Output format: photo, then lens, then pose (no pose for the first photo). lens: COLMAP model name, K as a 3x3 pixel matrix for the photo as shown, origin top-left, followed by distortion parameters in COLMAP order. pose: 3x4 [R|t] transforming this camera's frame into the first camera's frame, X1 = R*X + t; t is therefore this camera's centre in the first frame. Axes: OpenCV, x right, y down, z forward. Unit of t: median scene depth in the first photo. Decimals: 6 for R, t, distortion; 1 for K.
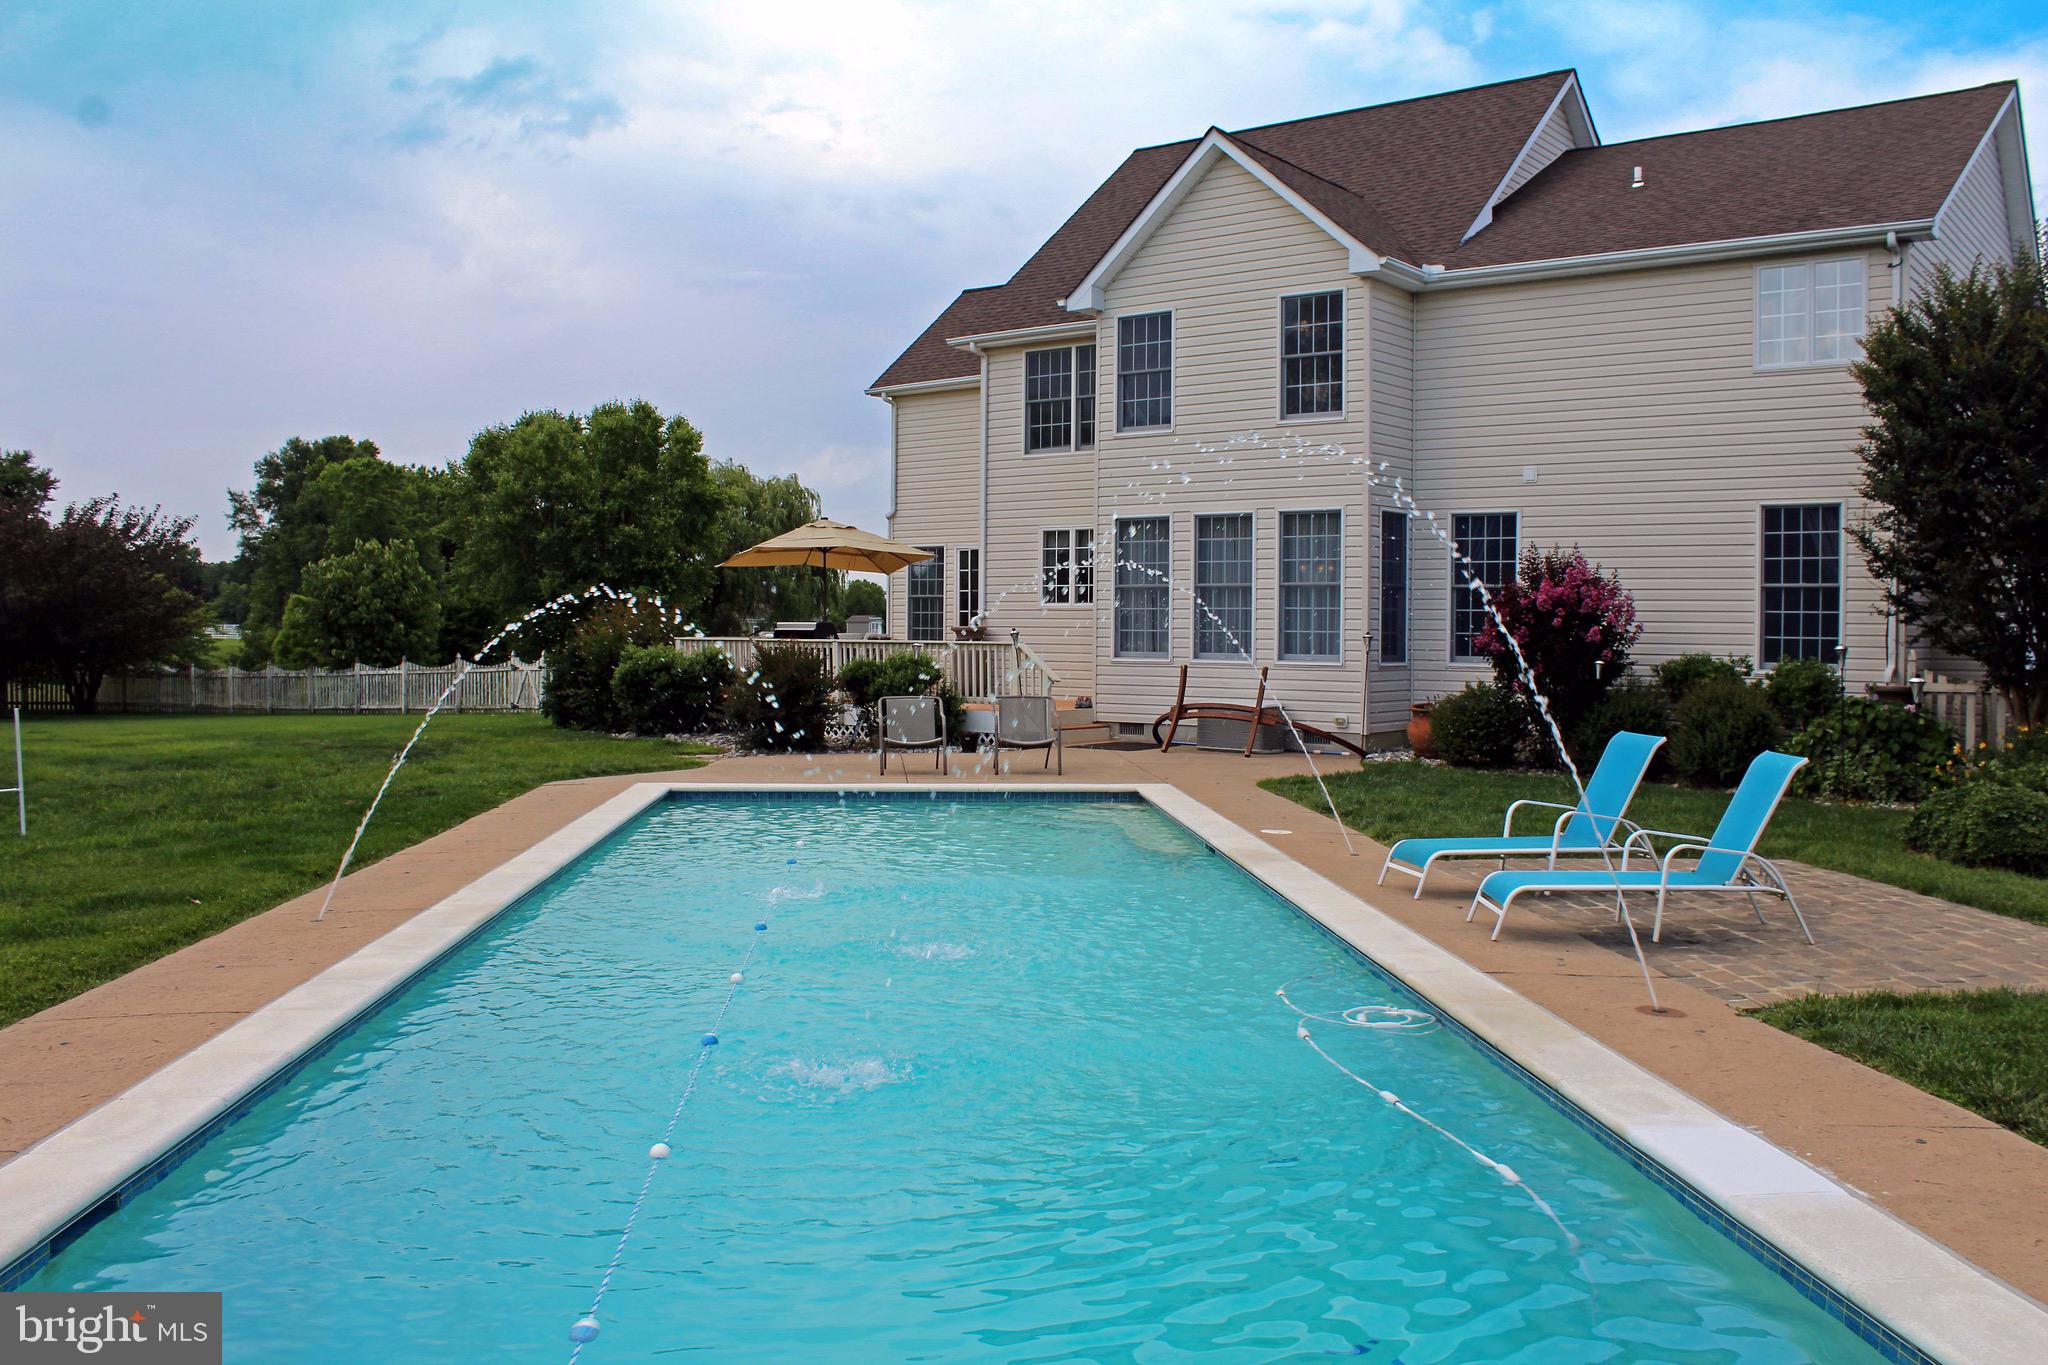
lens RADIAL K [[1719.1, 0, 1043.7], [0, 1719.1, 663.6], [0, 0, 1]] dist [-0.167102, 0.146103]
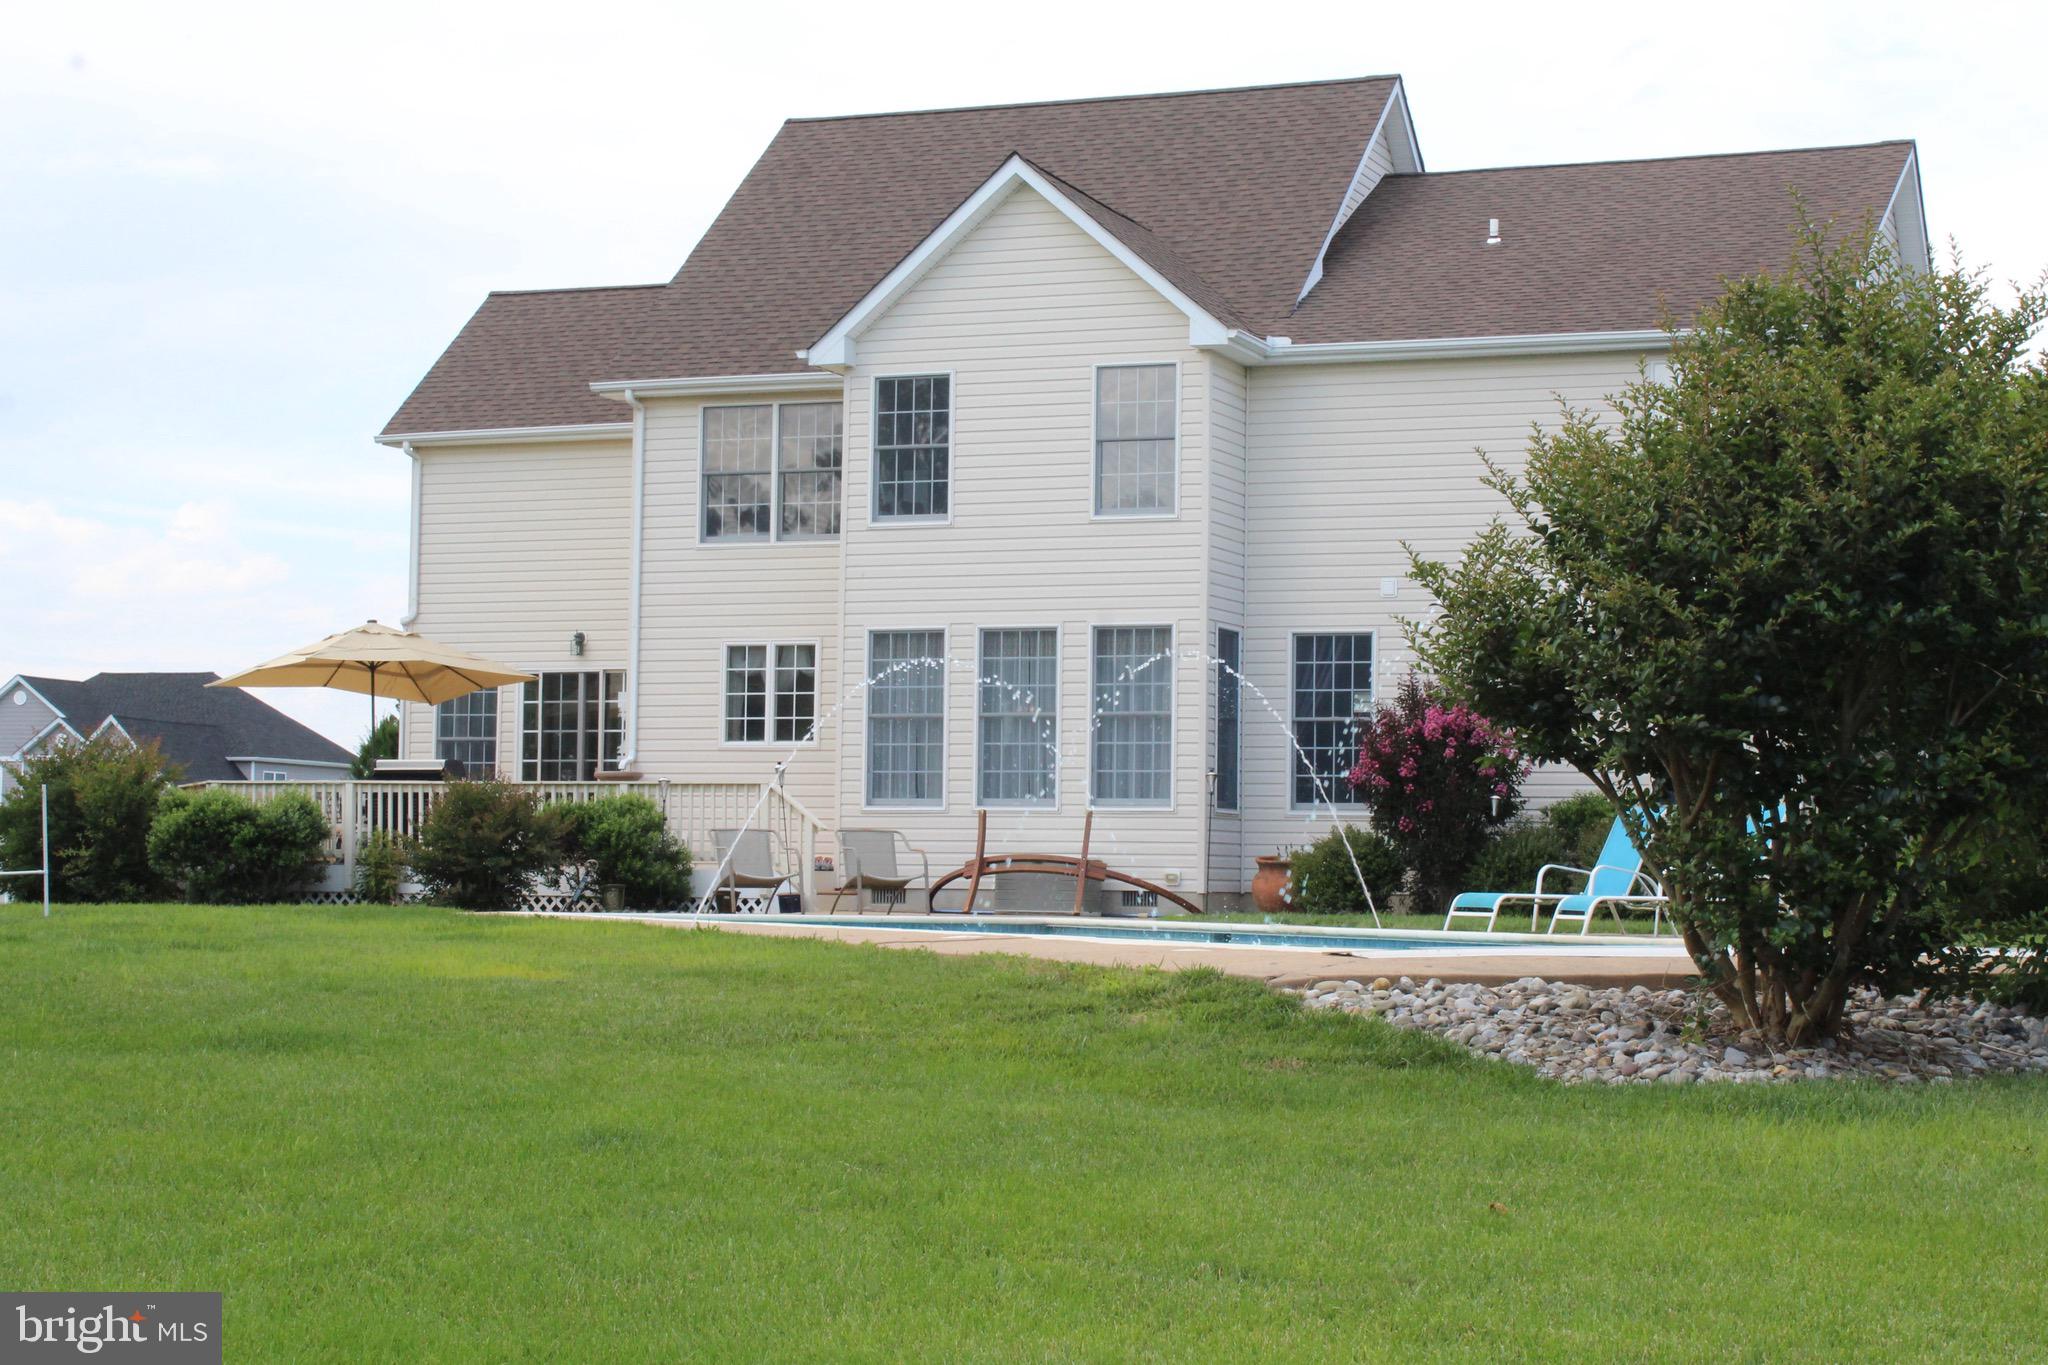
lens RADIAL K [[3524.5, 0, 1028.2], [0, 3524.5, 677.9], [0, 0, 1]] dist [-0.011617, 0.000000]
pose [[0.957796, 0.022423, 0.286573, -0.377378], [0.000250, 0.996888, -0.078836, 0.070077], [-0.287449, 0.075580, 0.954809, -0.611162]]
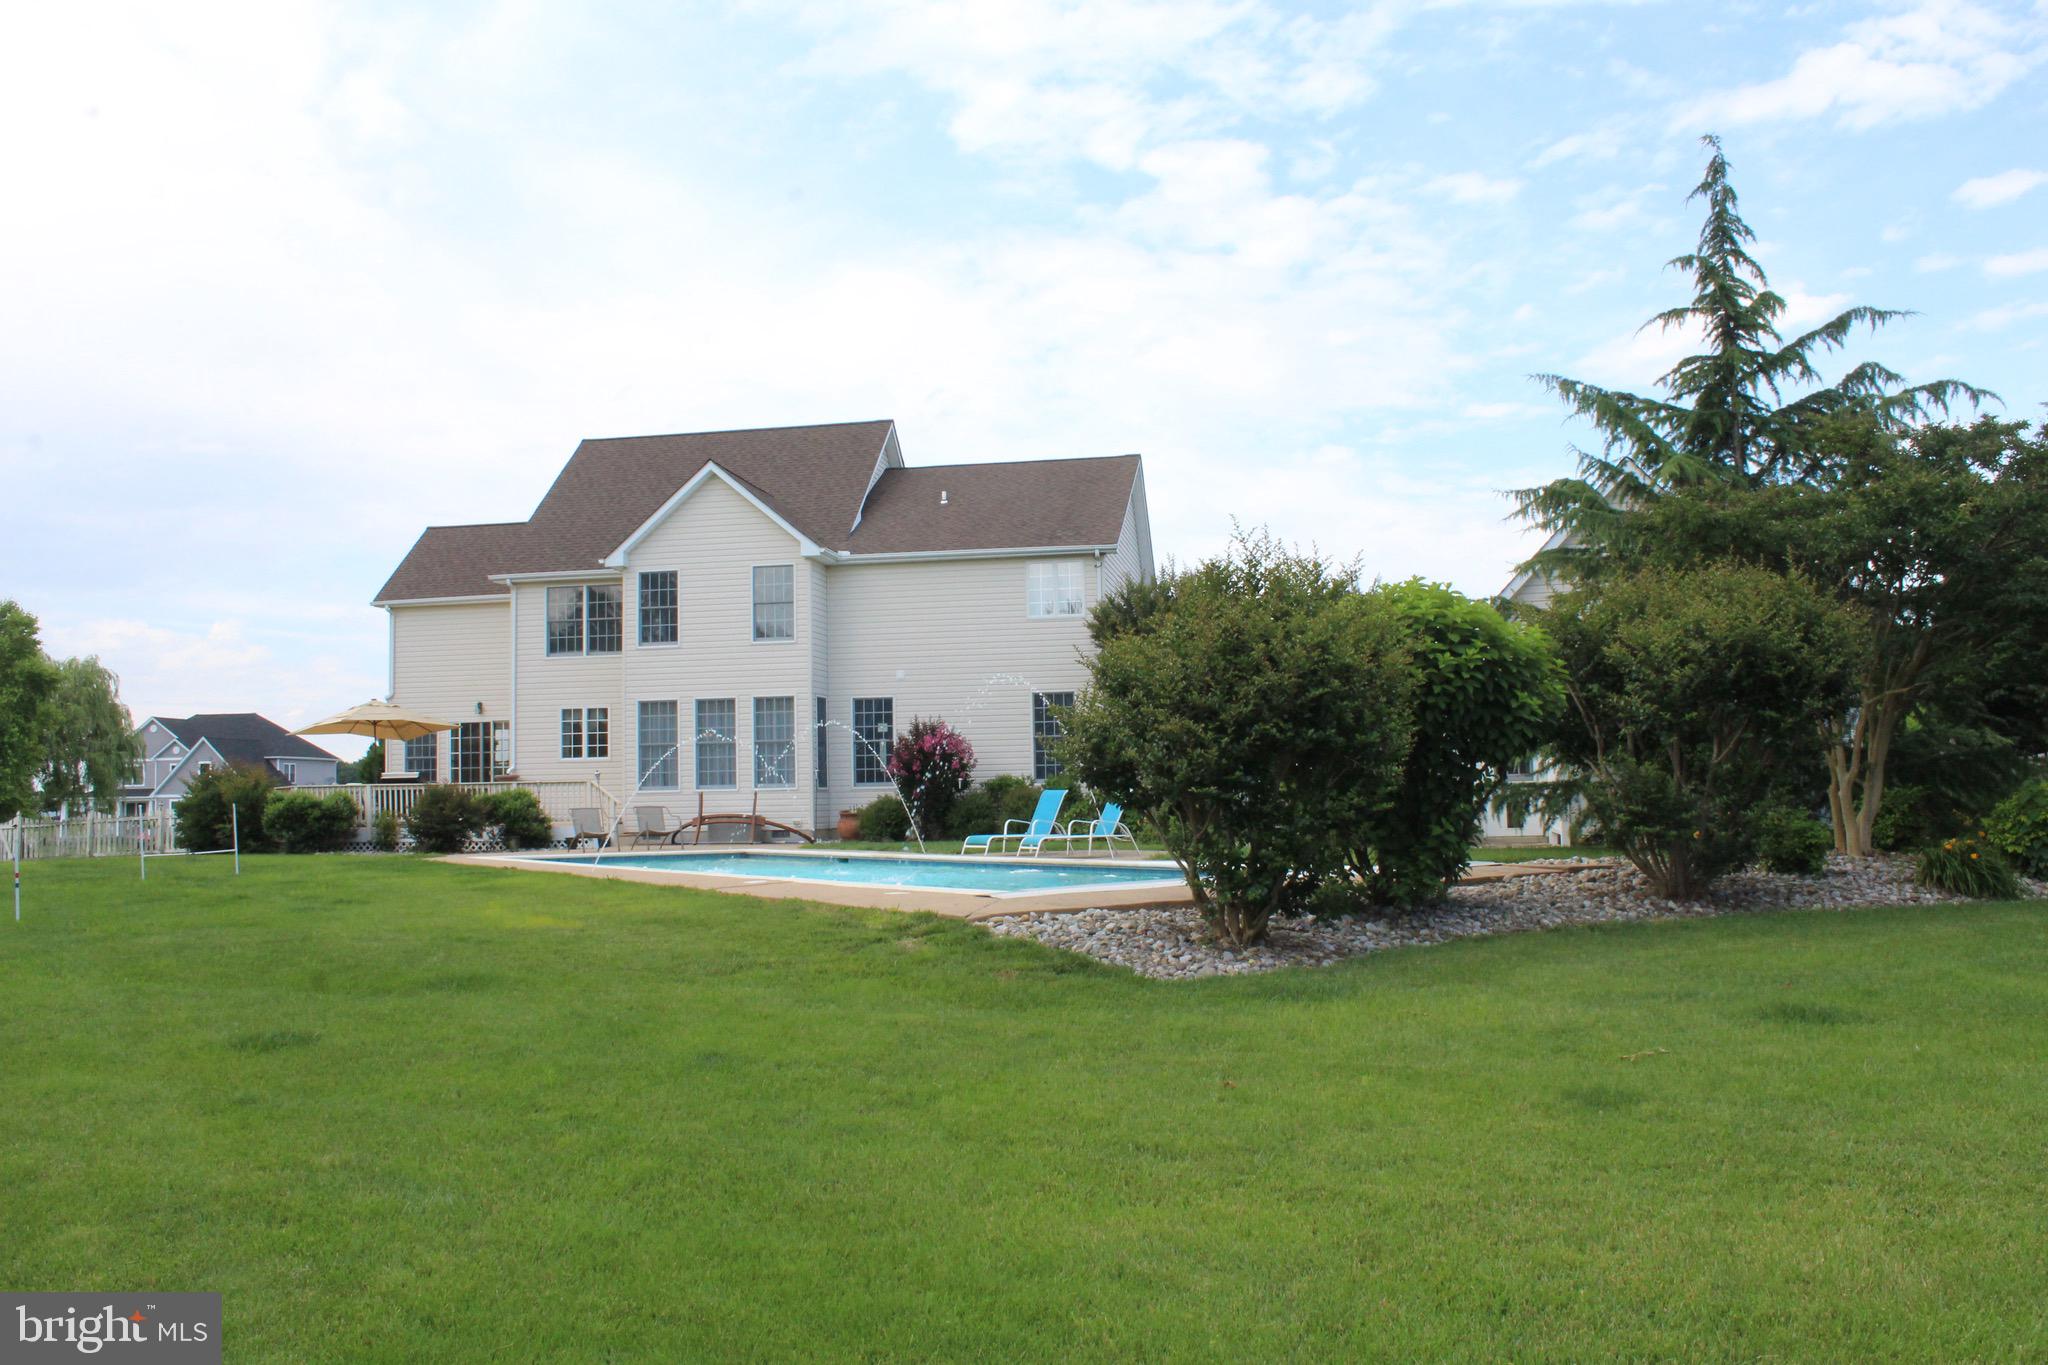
lens RADIAL K [[1719.1, 0, 1026.6], [0, 1719.1, 663.9], [0, 0, 1]] dist [-0.167102, 0.146103]
pose [[0.876063, 0.011566, 0.482059, -0.422237], [0.038676, 0.994806, -0.094156, 0.043982], [-0.480644, 0.101131, 0.871065, -0.555457]]
